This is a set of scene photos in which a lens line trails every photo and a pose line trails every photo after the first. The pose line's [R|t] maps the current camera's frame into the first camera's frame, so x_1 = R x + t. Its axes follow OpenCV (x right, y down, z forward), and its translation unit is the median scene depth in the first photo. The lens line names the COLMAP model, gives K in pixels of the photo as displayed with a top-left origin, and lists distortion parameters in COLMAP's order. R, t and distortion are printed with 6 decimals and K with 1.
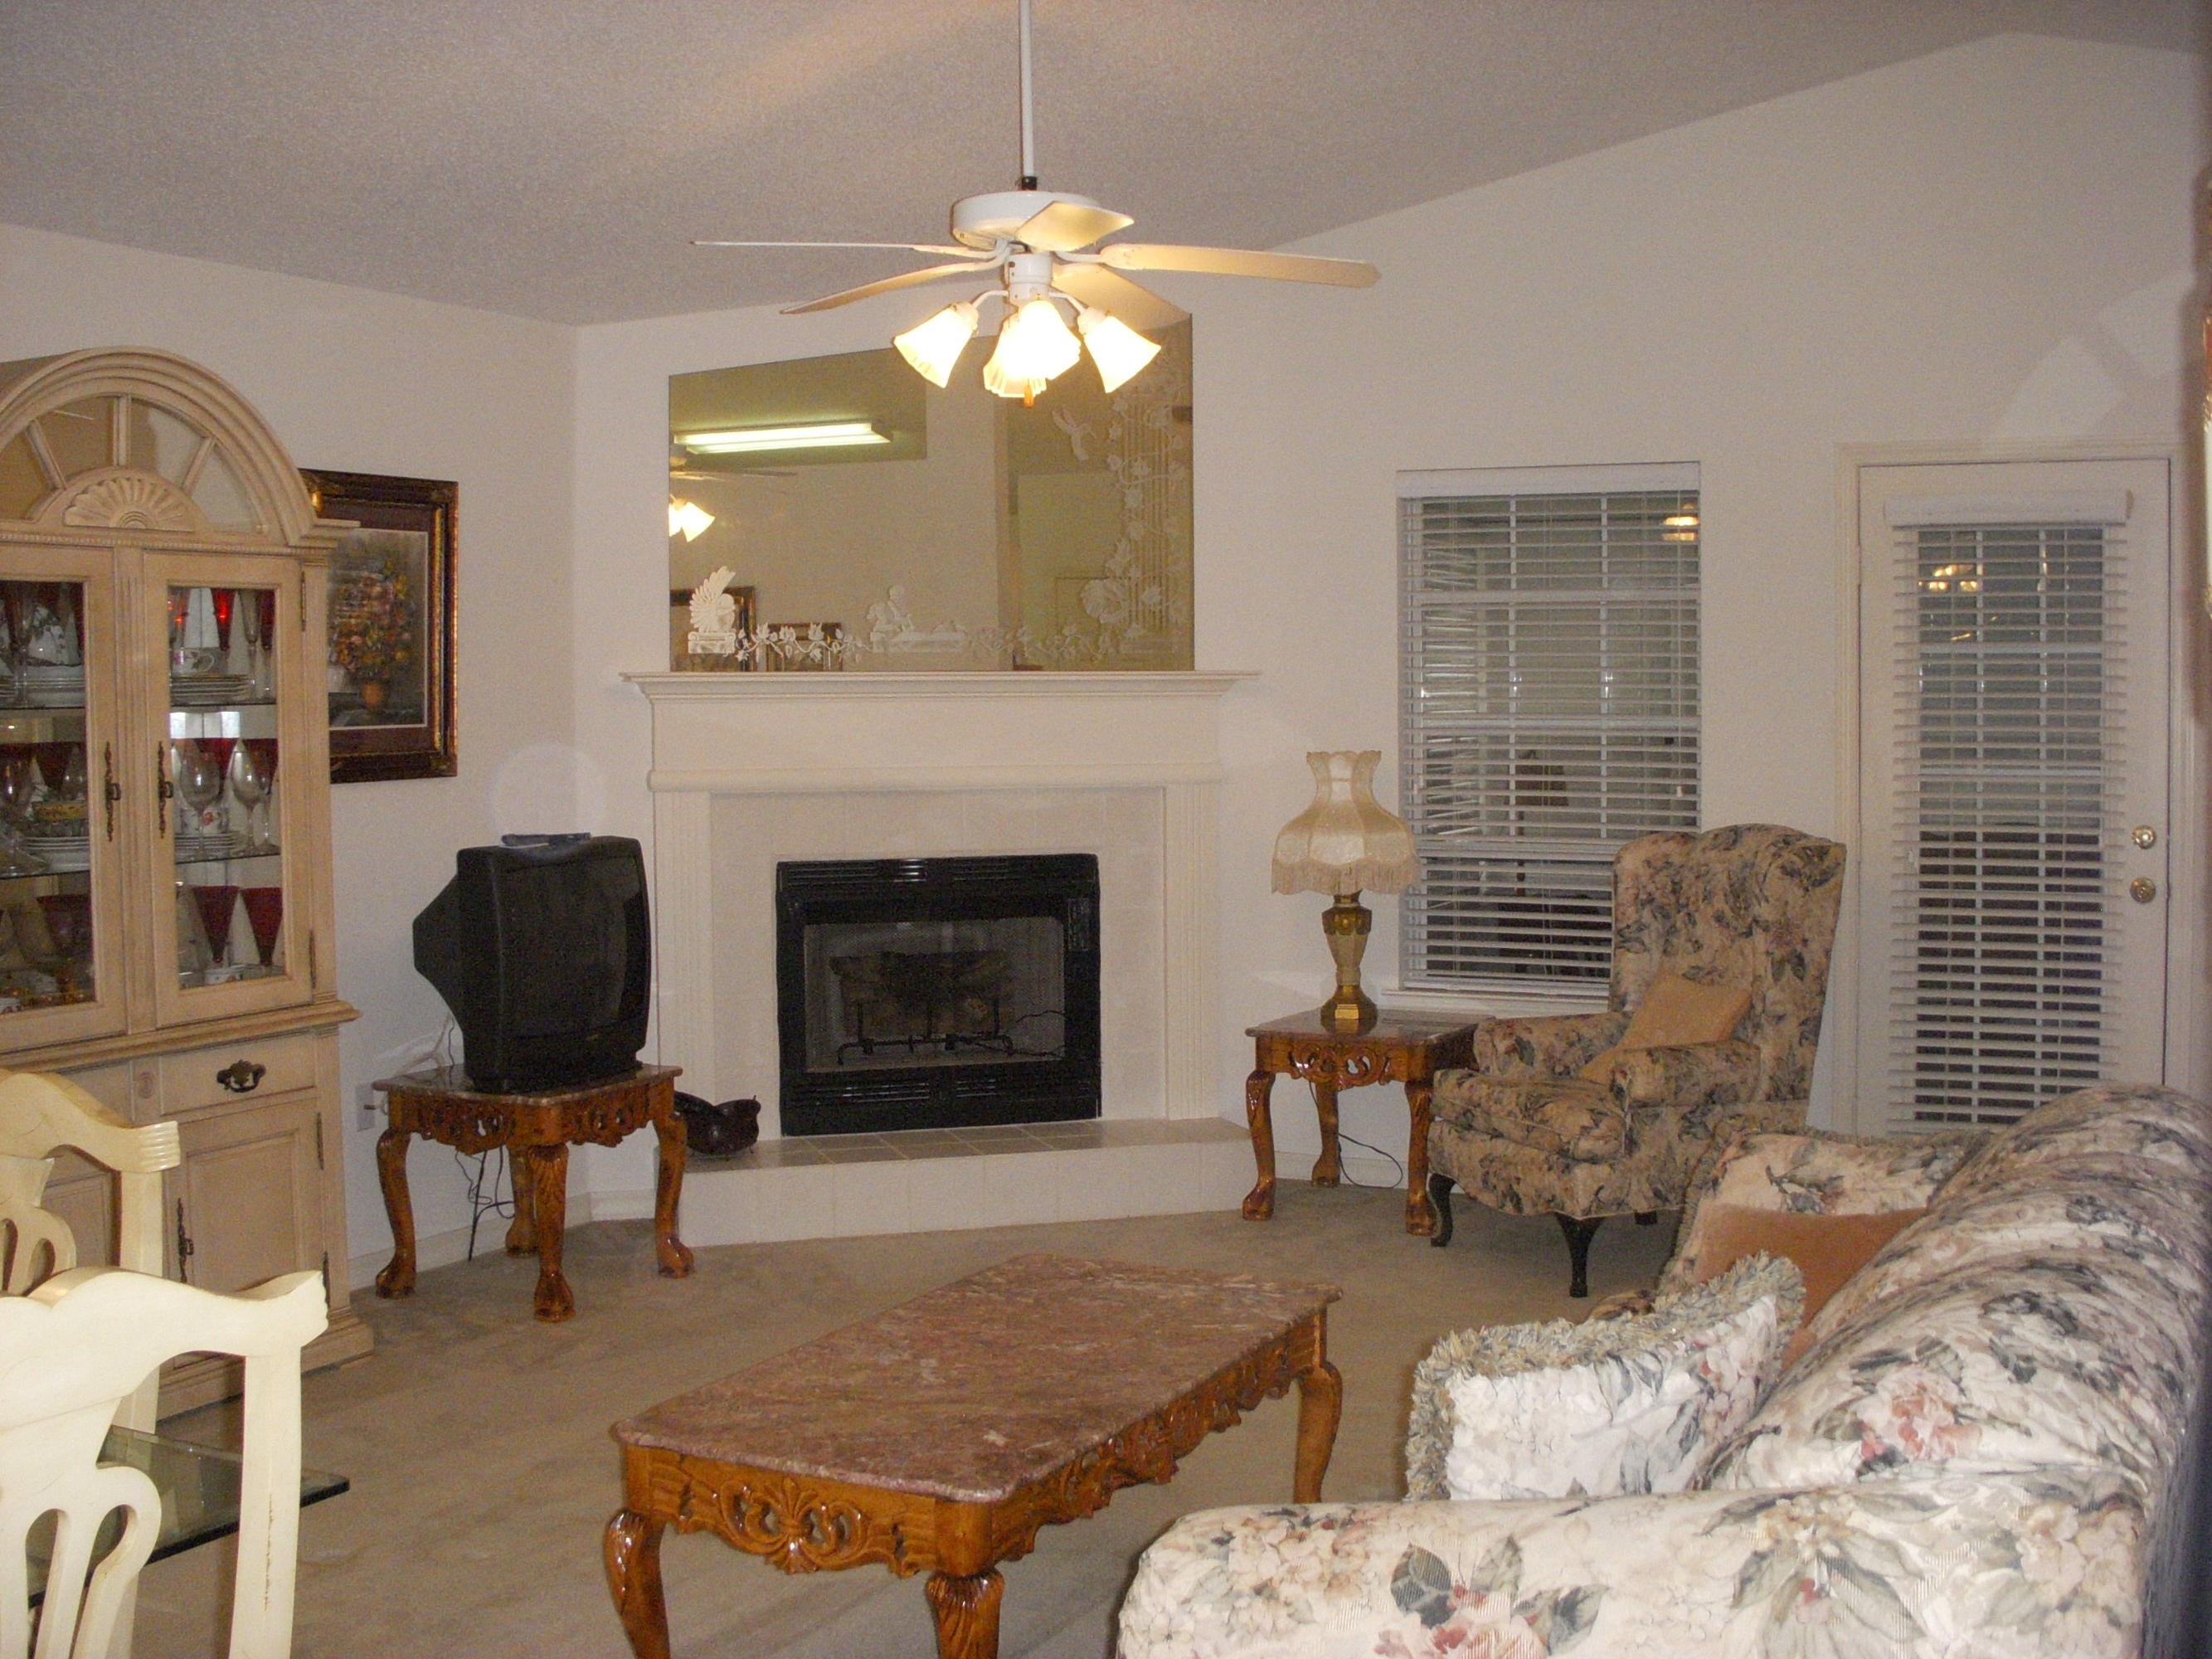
lens RADIAL K [[2517.5, 0, 1098.7], [0, 2517.5, 827.2], [0, 0, 1]] dist [-0.251703, 0.230234]
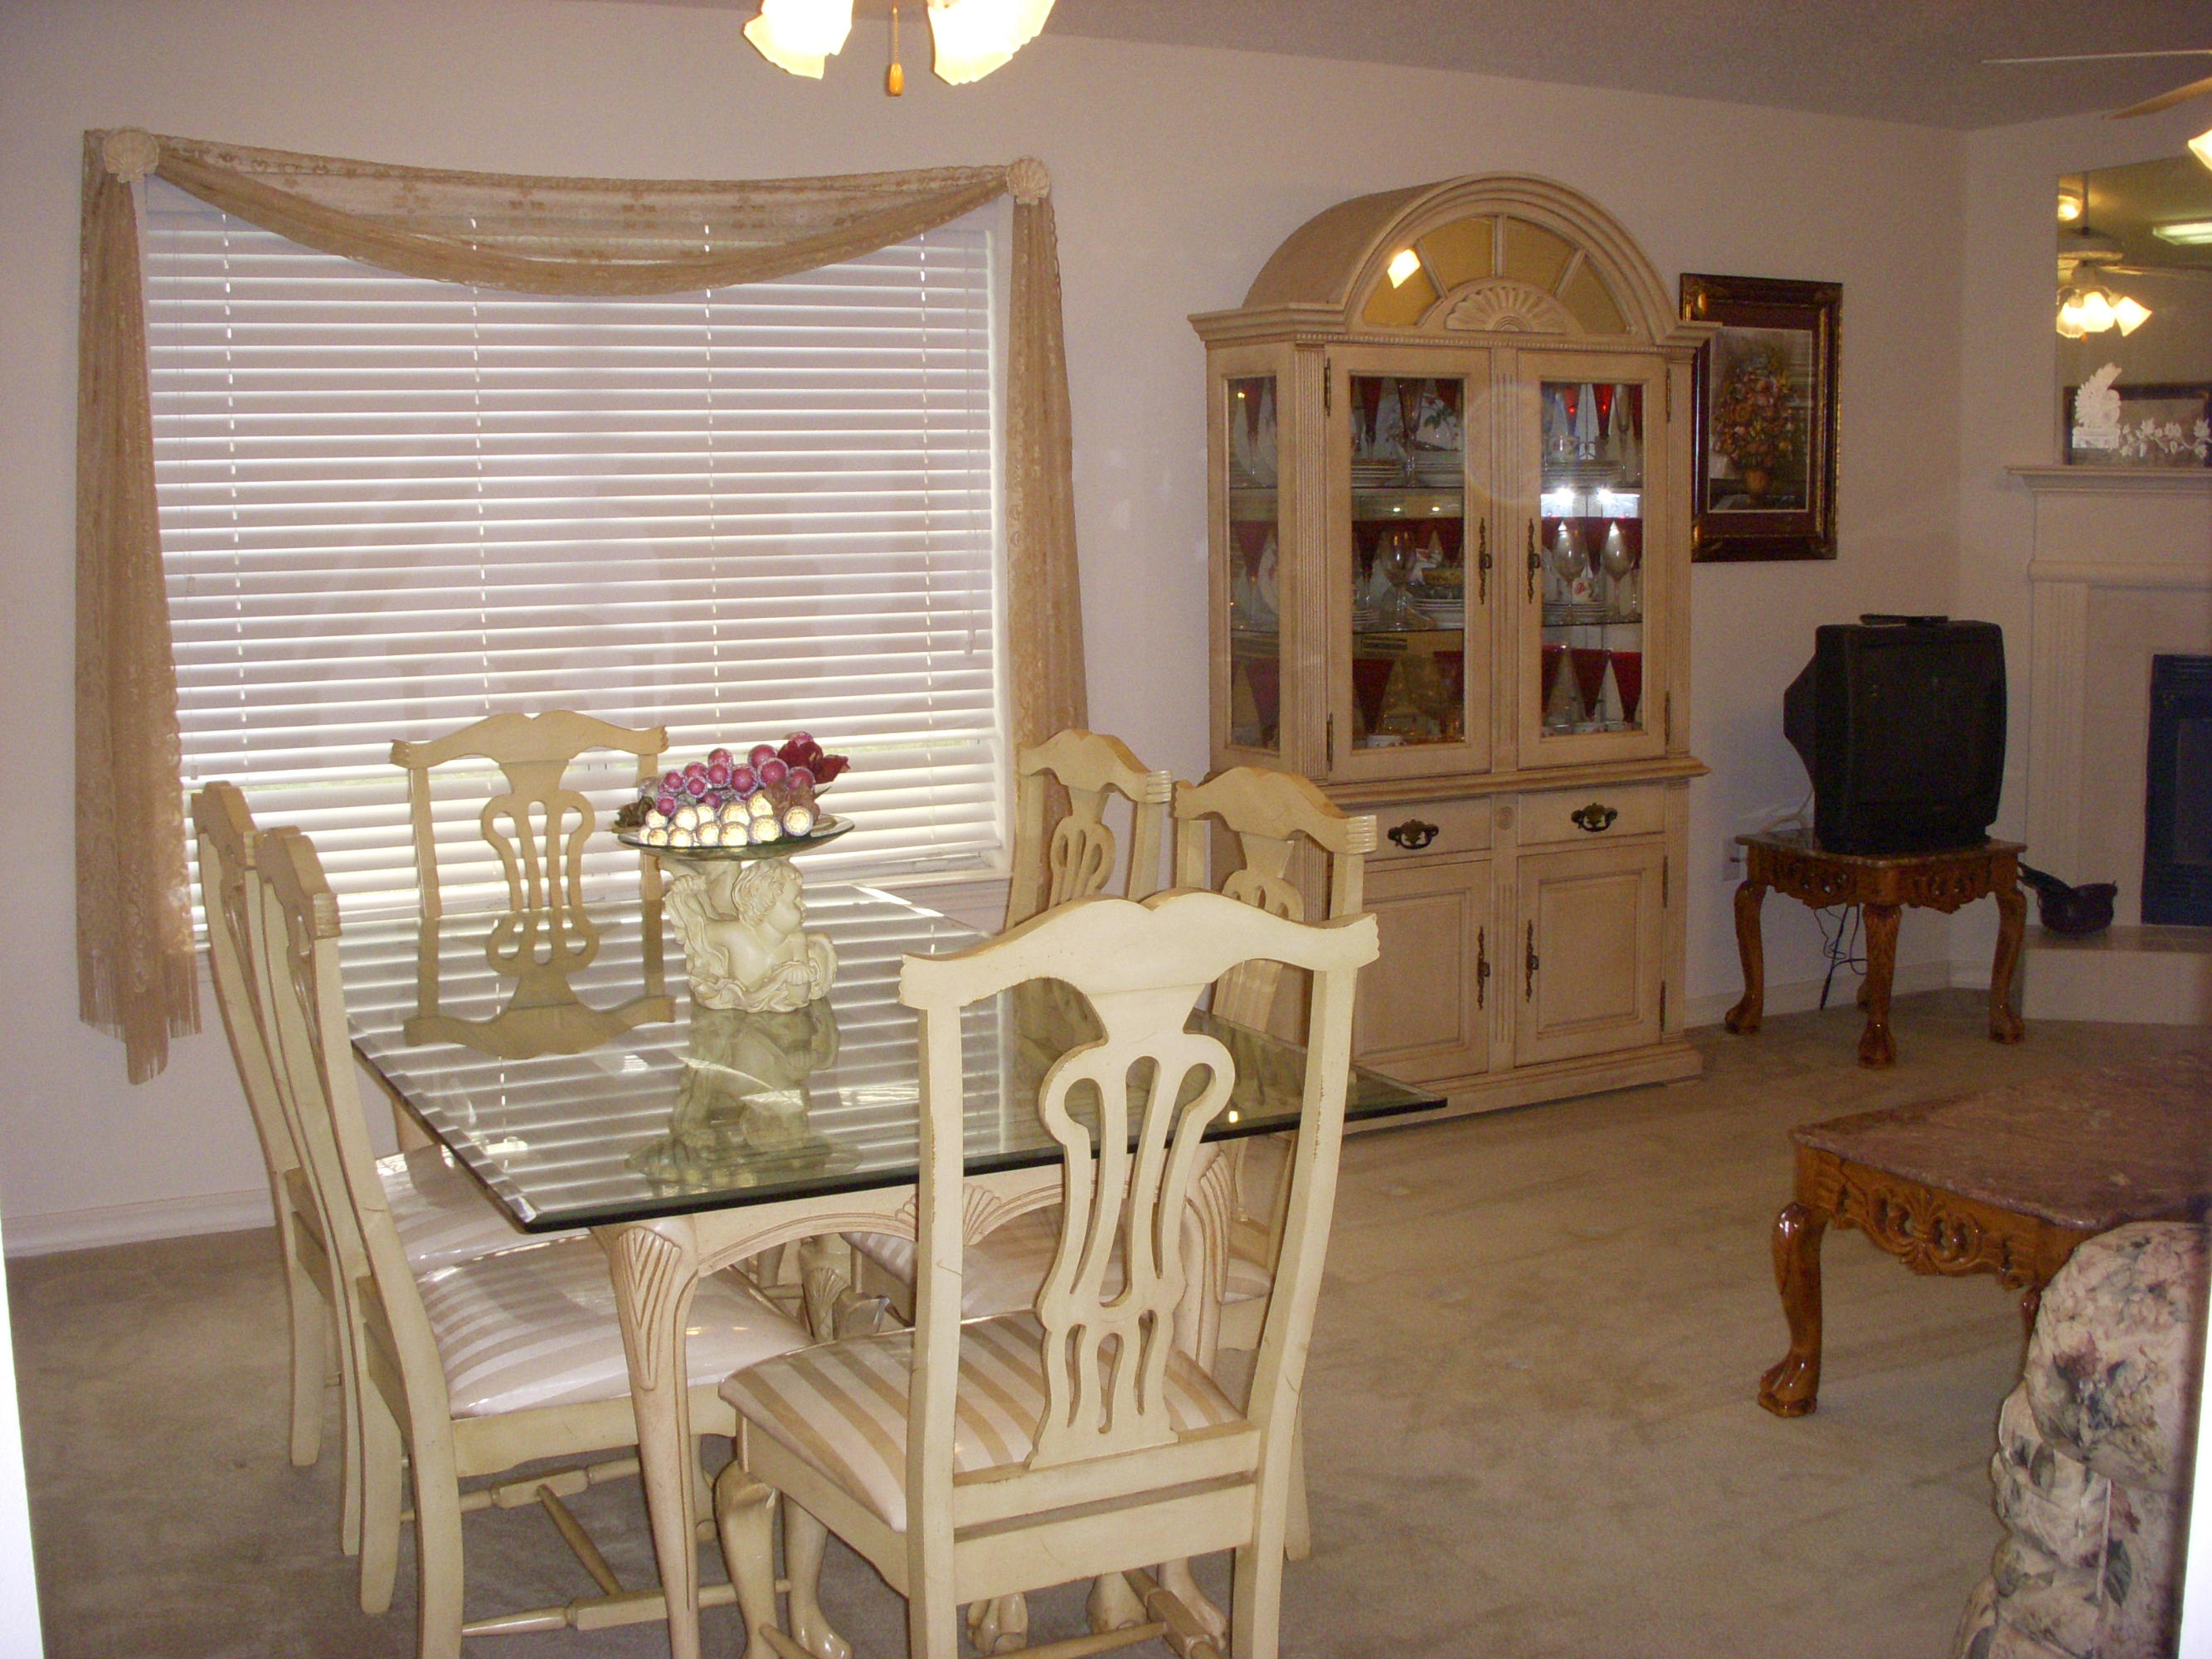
lens RADIAL K [[2517.5, 0, 1098.7], [0, 2517.5, 827.2], [0, 0, 1]] dist [-0.251703, 0.230234]
pose [[0.815386, 0.077376, -0.573724, 0.120633], [-0.027993, 0.995138, 0.094425, 0.004018], [0.578241, -0.060933, 0.813587, -0.068077]]
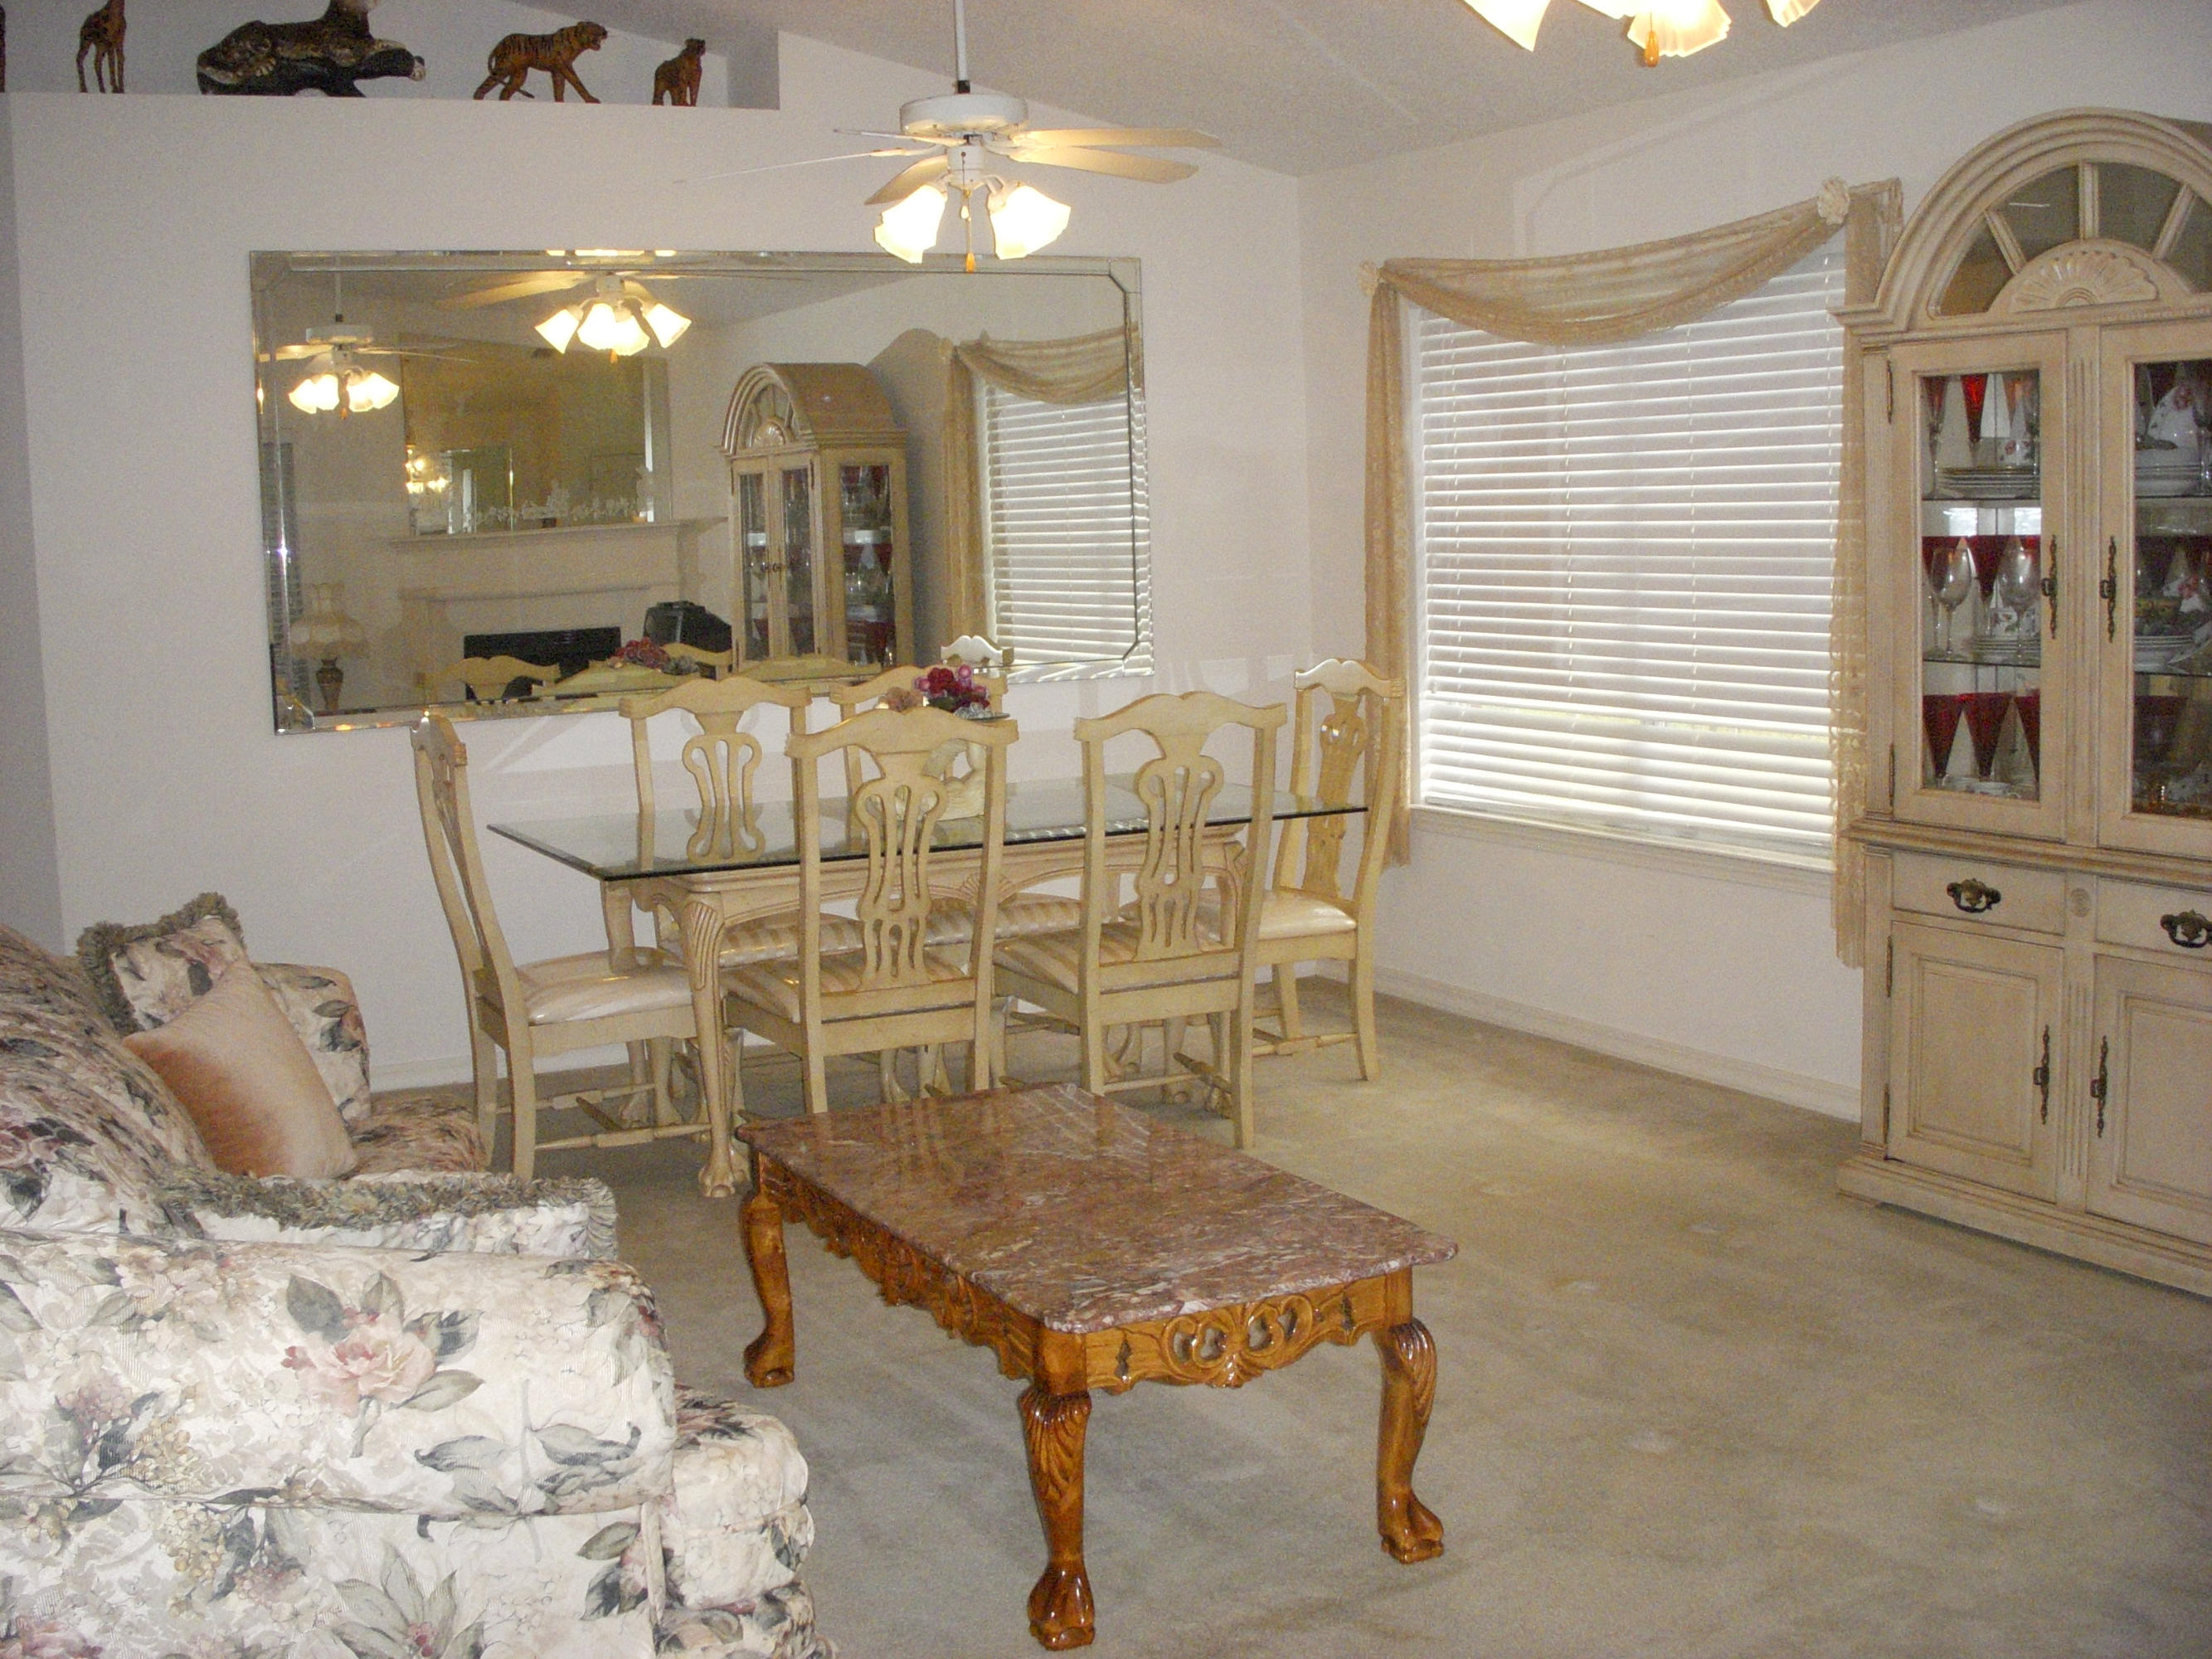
lens RADIAL K [[2517.5, 0, 1098.7], [0, 2517.5, 827.2], [0, 0, 1]] dist [-0.251703, 0.230234]
pose [[-0.590398, 0.124445, -0.797461, 0.538316], [-0.008917, 0.986976, 0.160621, -0.065234], [0.807063, 0.101942, -0.581599, 1.153567]]
